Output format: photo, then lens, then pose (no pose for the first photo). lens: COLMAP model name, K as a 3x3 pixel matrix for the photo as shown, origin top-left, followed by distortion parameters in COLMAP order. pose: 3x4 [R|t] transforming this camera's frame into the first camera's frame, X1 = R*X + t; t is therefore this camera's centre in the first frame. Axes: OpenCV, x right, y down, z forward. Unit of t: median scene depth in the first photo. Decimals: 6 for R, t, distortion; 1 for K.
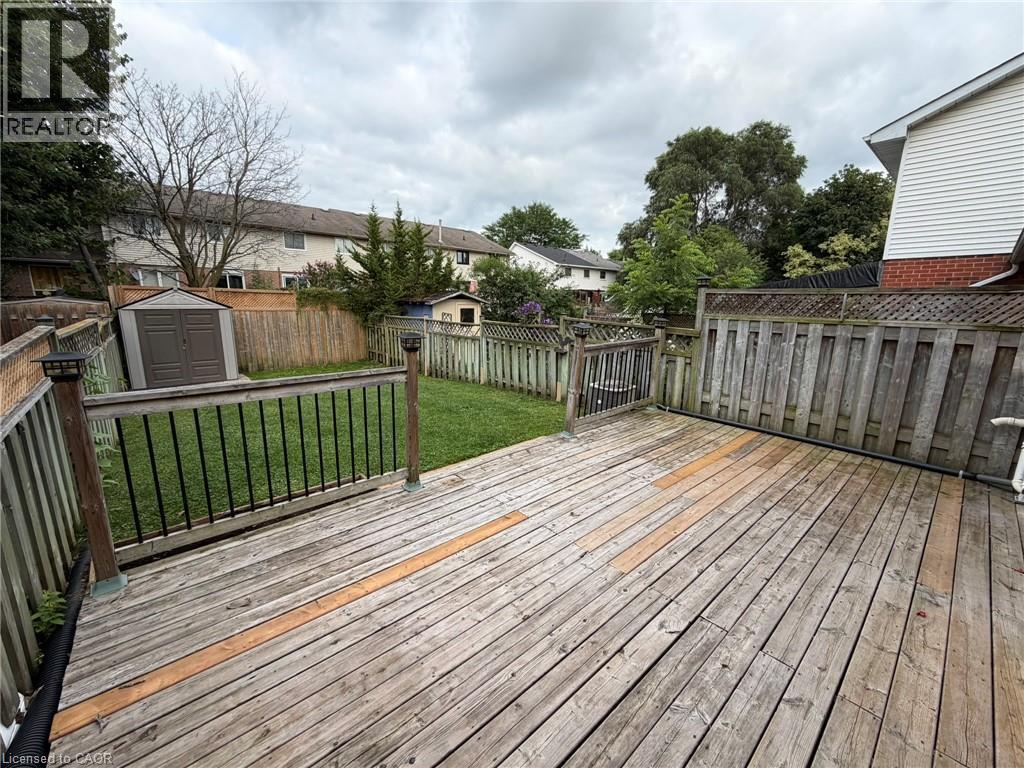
lens RADIAL K [[405.7, 0, 510.0], [0, 405.7, 382.8], [0, 0, 1]] dist [-0.000731, 0.000384]
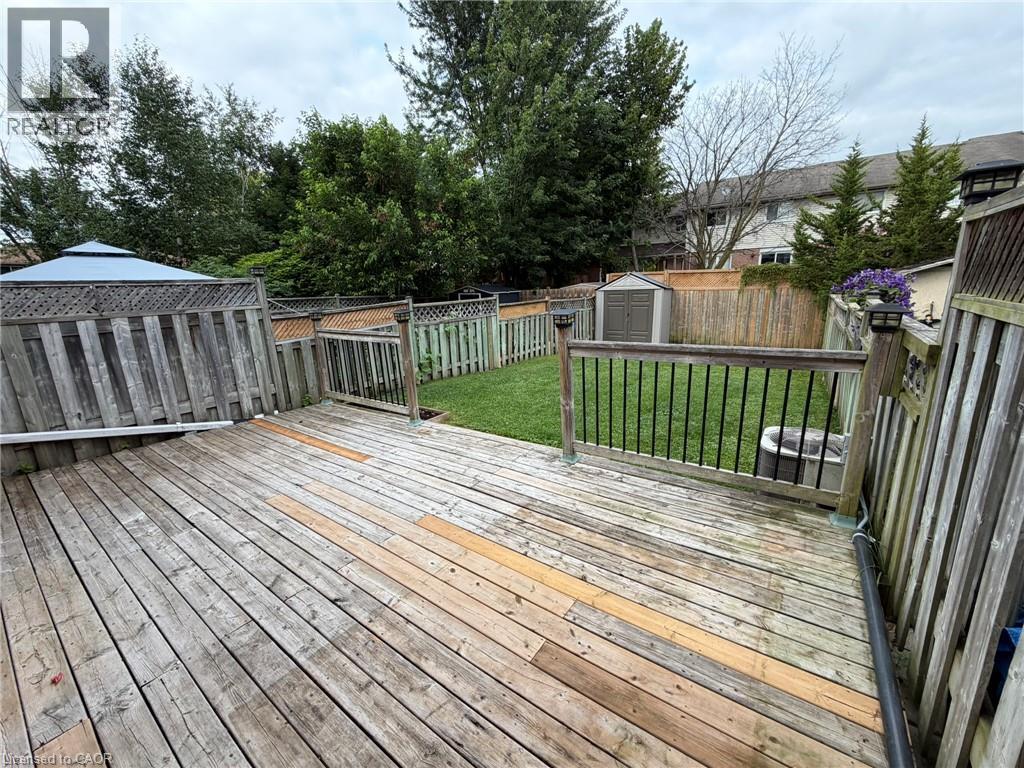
lens RADIAL K [[405.7, 0, 511.1], [0, 405.7, 381.8], [0, 0, 1]] dist [-0.000731, 0.000384]
pose [[0.232558, 0.204751, -0.950786, 0.999238], [-0.156466, 0.972732, 0.171206, -0.149073], [0.959914, 0.108950, 0.258253, 0.852170]]
